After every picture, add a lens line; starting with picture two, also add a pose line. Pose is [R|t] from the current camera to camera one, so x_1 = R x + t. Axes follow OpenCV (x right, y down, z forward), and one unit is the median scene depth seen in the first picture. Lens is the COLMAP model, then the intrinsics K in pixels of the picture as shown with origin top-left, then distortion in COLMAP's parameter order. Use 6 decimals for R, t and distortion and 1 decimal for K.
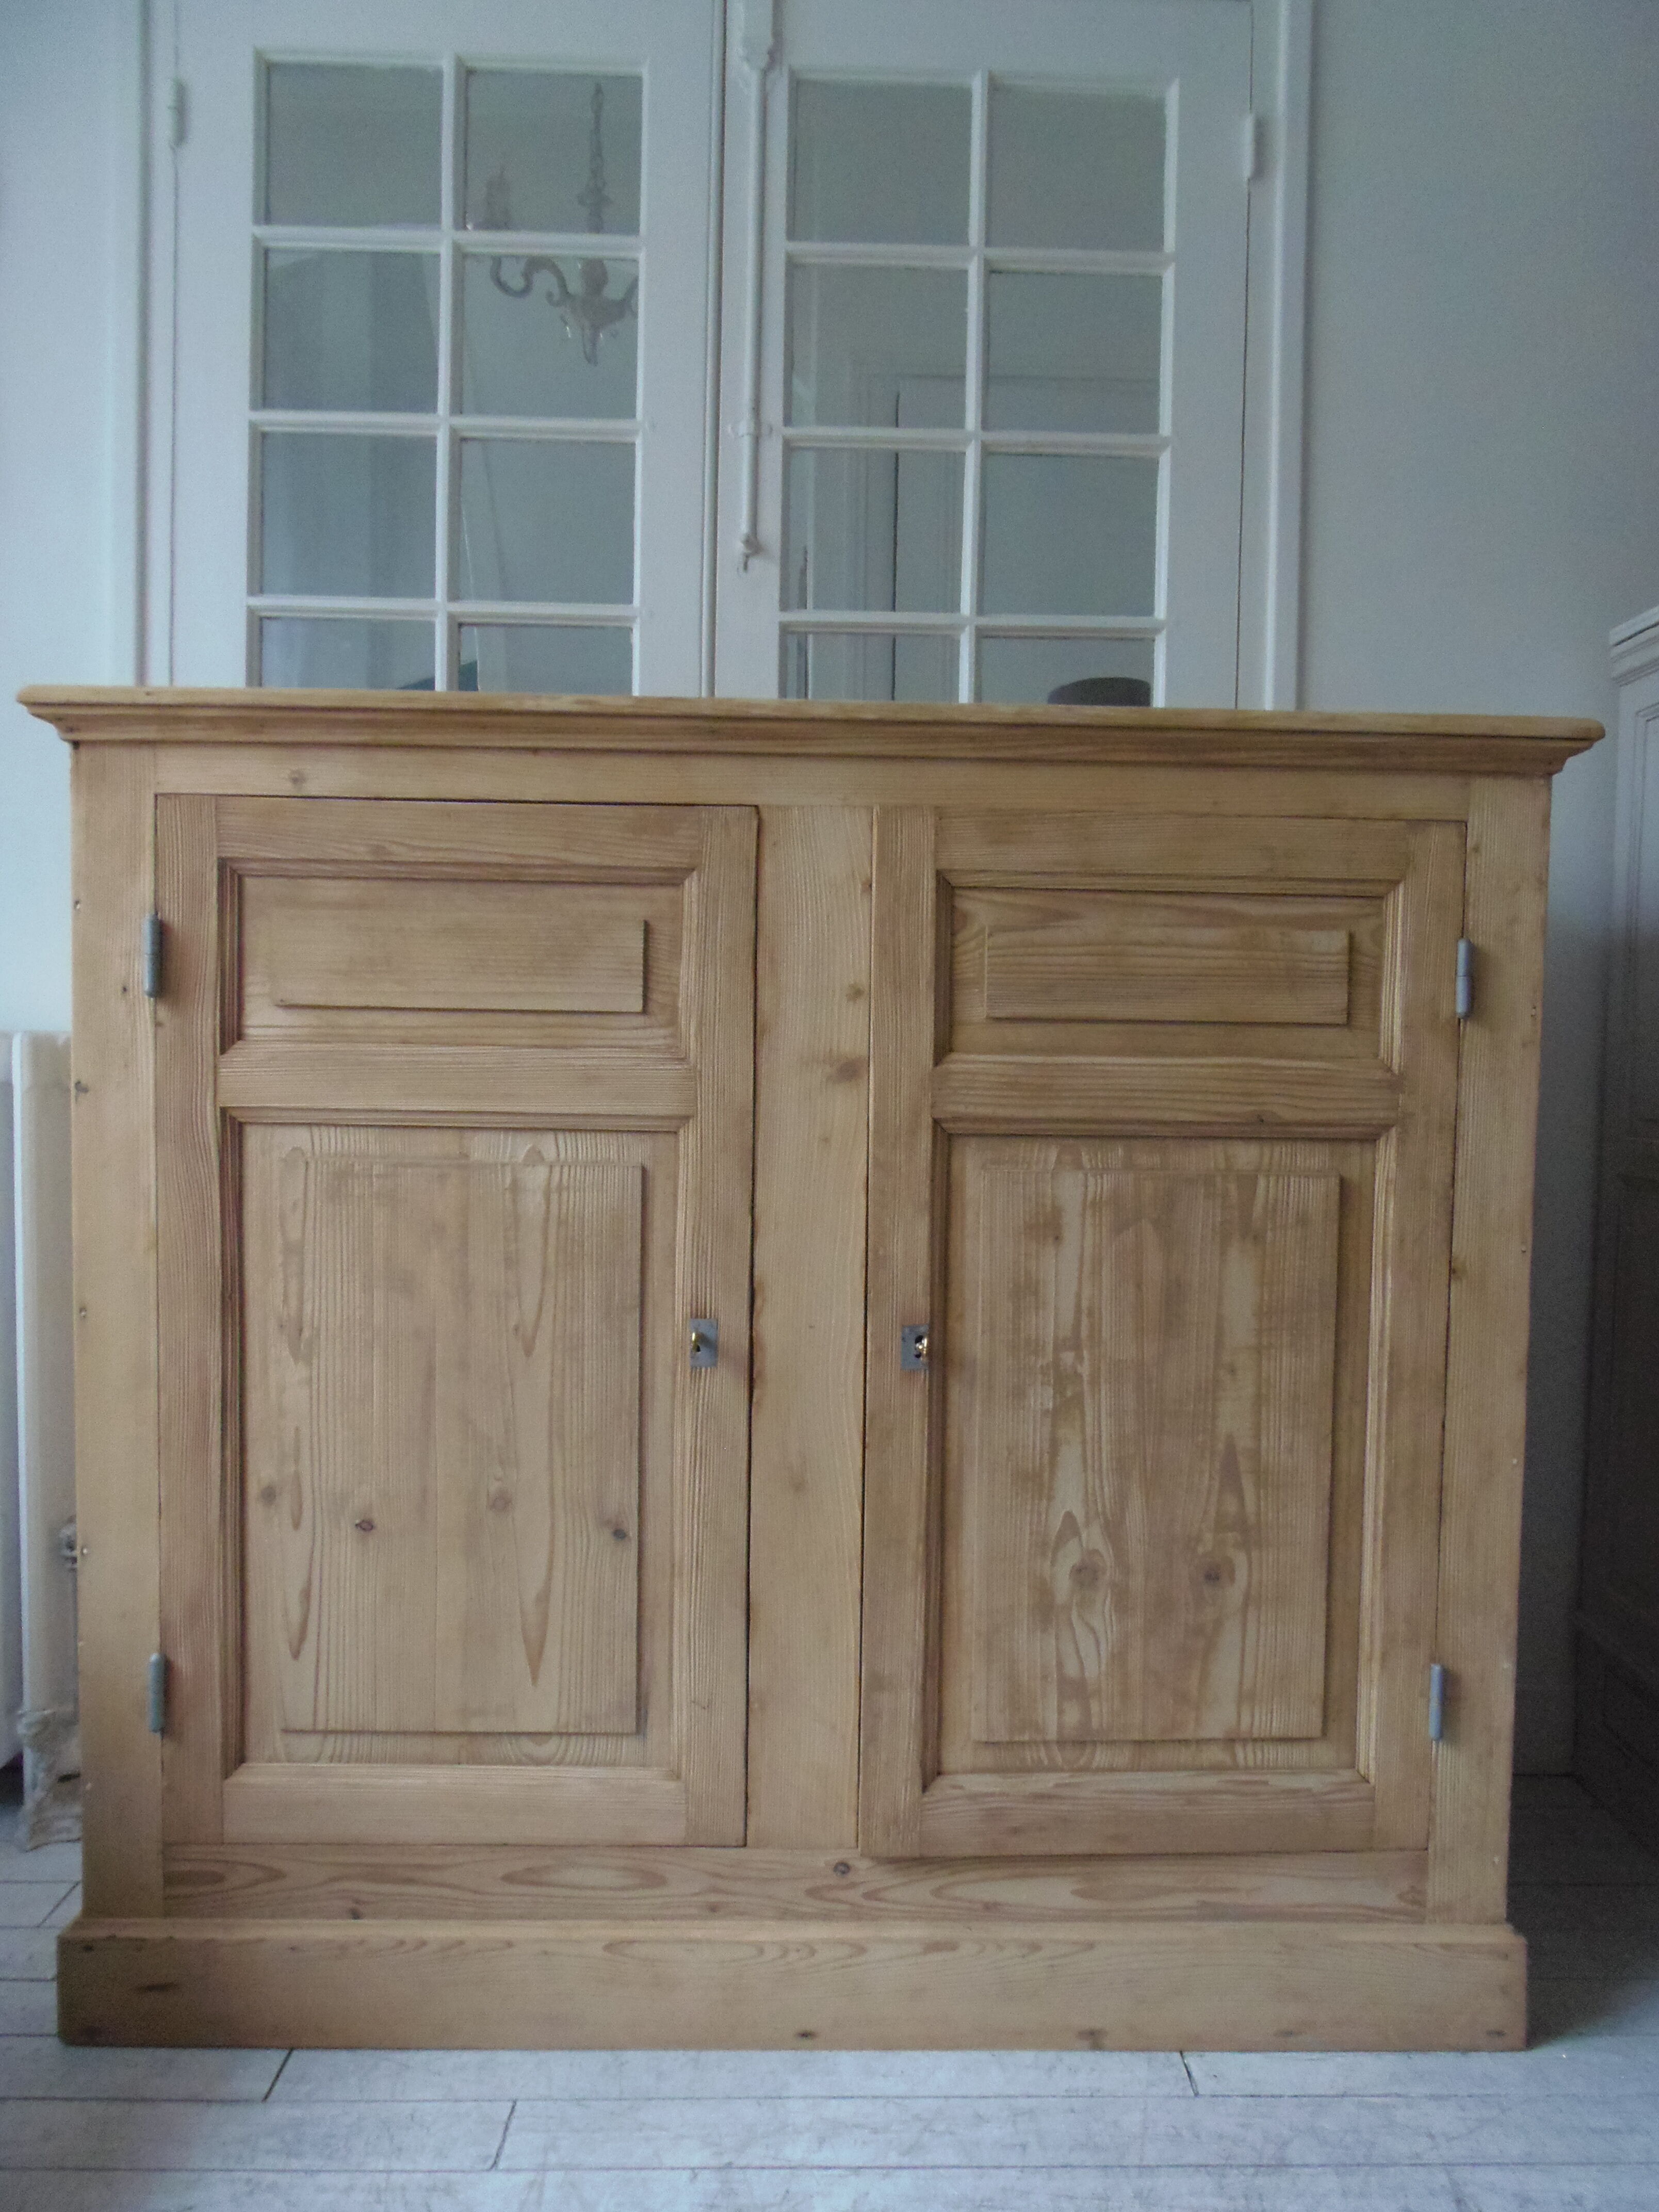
lens RADIAL K [[1683.9, 0, 829.4], [0, 1683.9, 1112.9], [0, 0, 1]] dist [-0.011731, -0.002557]
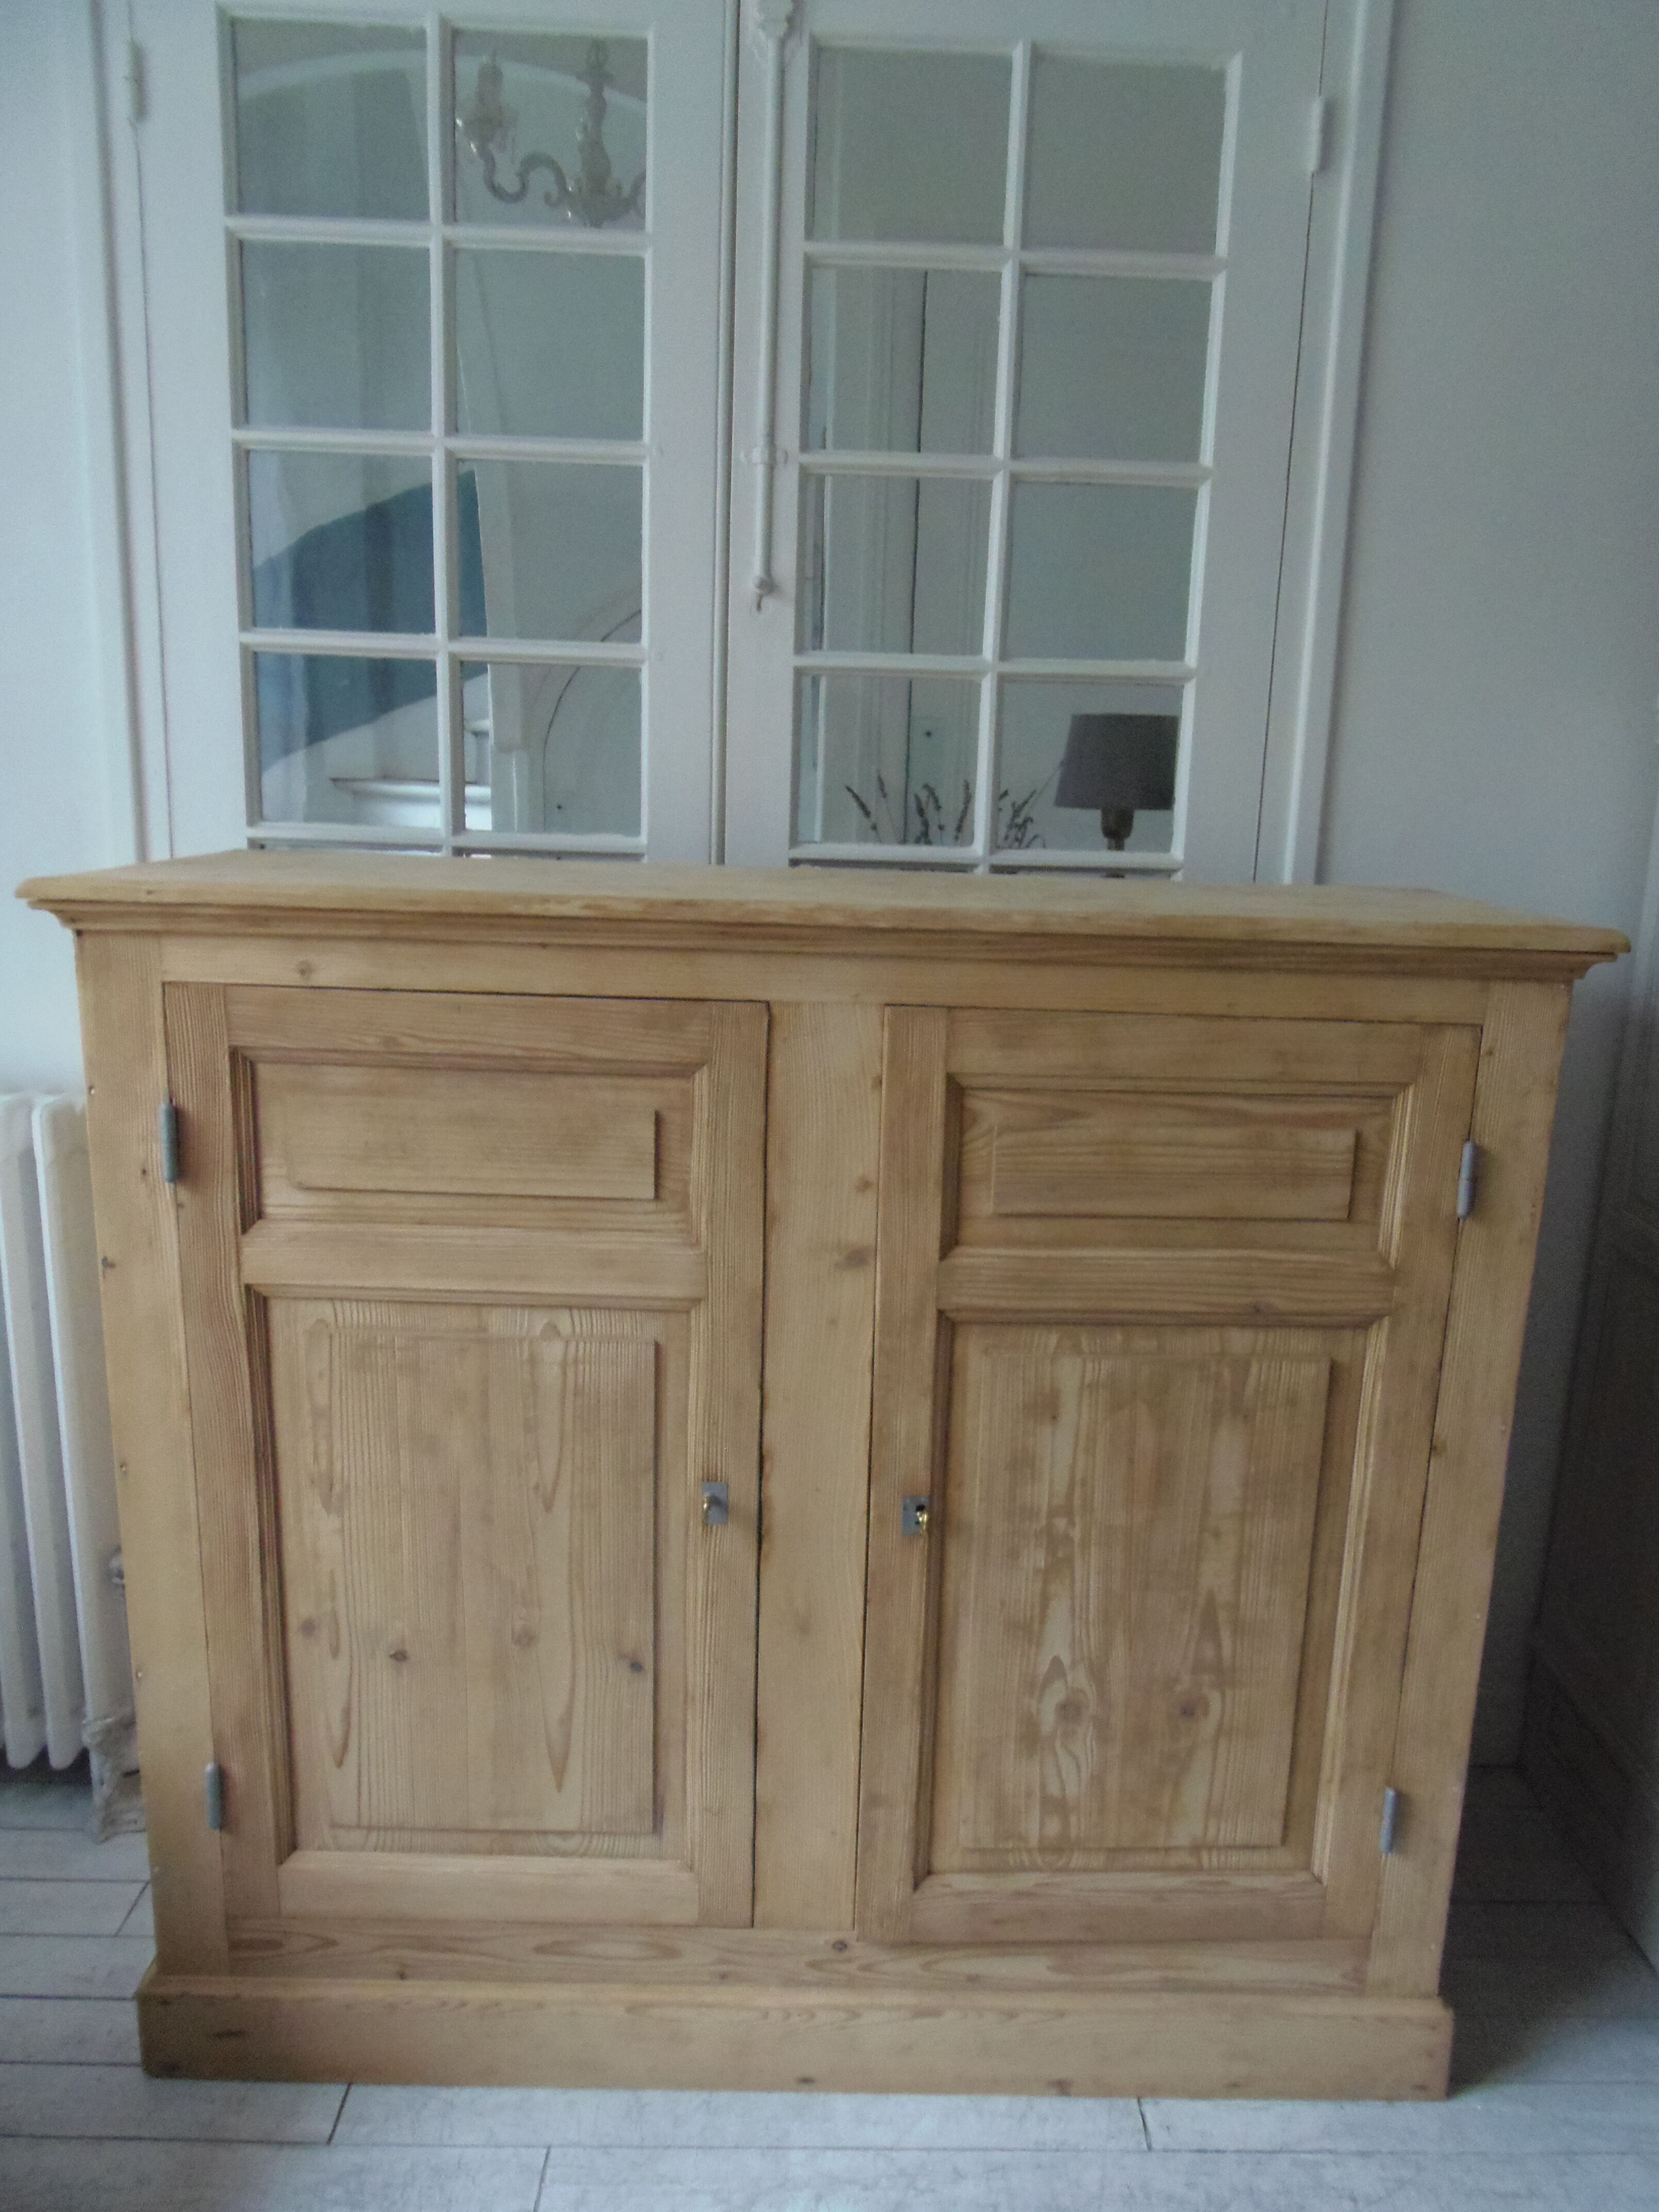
lens RADIAL K [[1683.9, 0, 832.0], [0, 1683.9, 1132.4], [0, 0, 1]] dist [-0.011731, -0.002557]
pose [[0.999889, 0.013760, -0.005652, 0.001395], [-0.012502, 0.983241, 0.181880, -0.284117], [0.008059, -0.181790, 0.983304, 0.009130]]
